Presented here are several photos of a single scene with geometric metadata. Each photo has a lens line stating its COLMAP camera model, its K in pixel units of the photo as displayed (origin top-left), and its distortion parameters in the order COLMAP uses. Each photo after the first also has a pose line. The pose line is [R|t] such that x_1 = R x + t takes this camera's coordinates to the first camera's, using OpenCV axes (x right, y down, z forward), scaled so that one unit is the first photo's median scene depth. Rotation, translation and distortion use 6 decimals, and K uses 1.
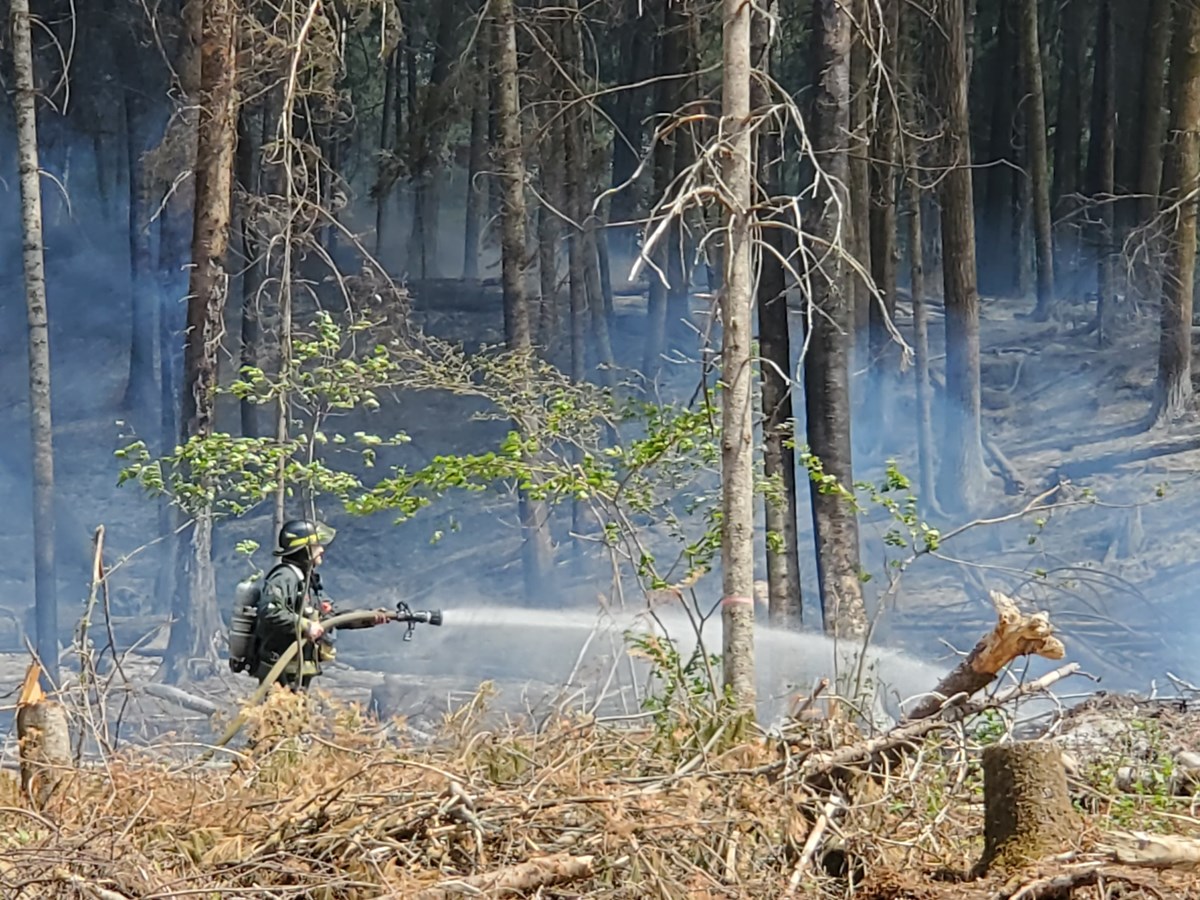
lens RADIAL K [[7035.6, 0, 599.9], [0, 7035.6, 446.6], [0, 0, 1]] dist [-0.311427, 0.000000]
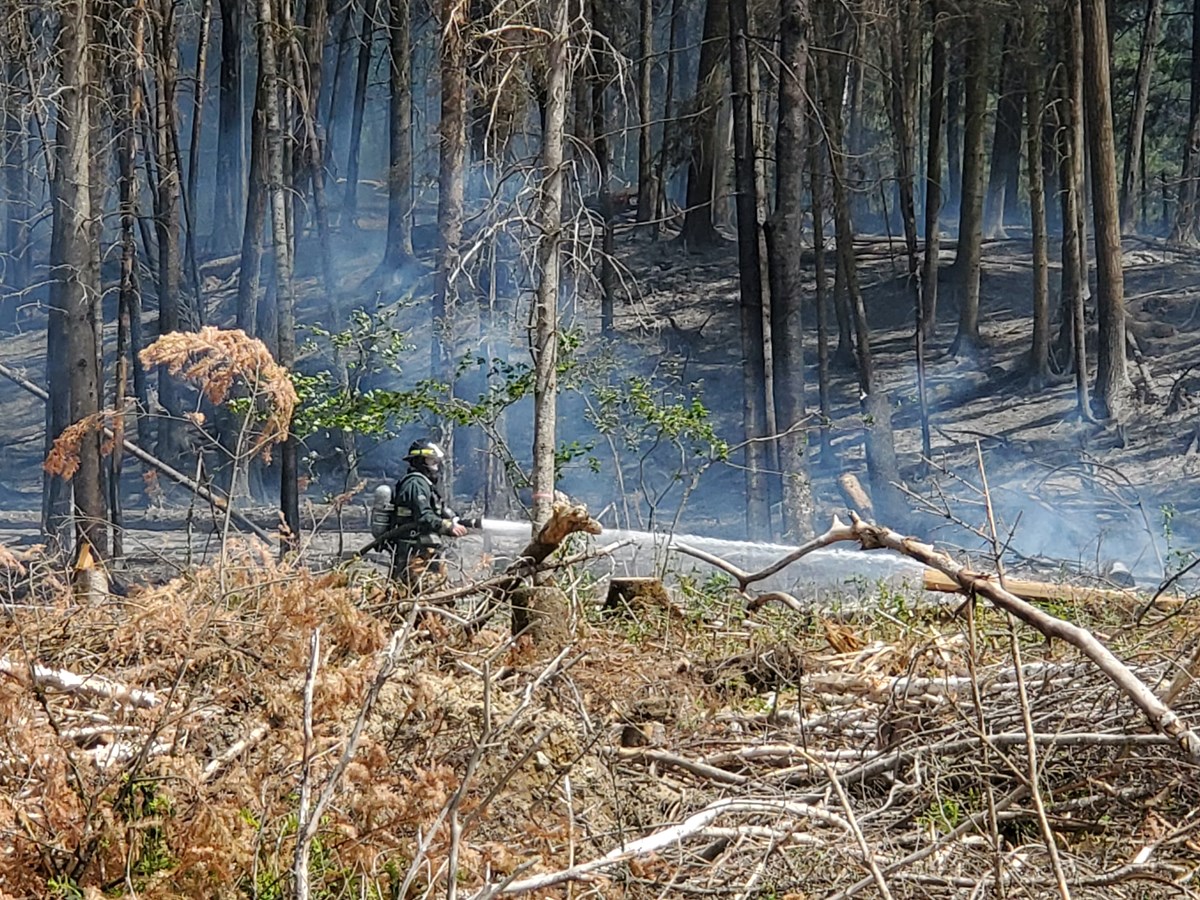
lens RADIAL K [[7035.6, 0, 602.3], [0, 7035.6, 451.3], [0, 0, 1]] dist [-0.311427, 0.000000]
pose [[0.979615, -0.011176, -0.200575, 0.330381], [0.015076, 0.999726, 0.017929, -0.013906], [0.200319, -0.020587, 0.979514, -0.456000]]
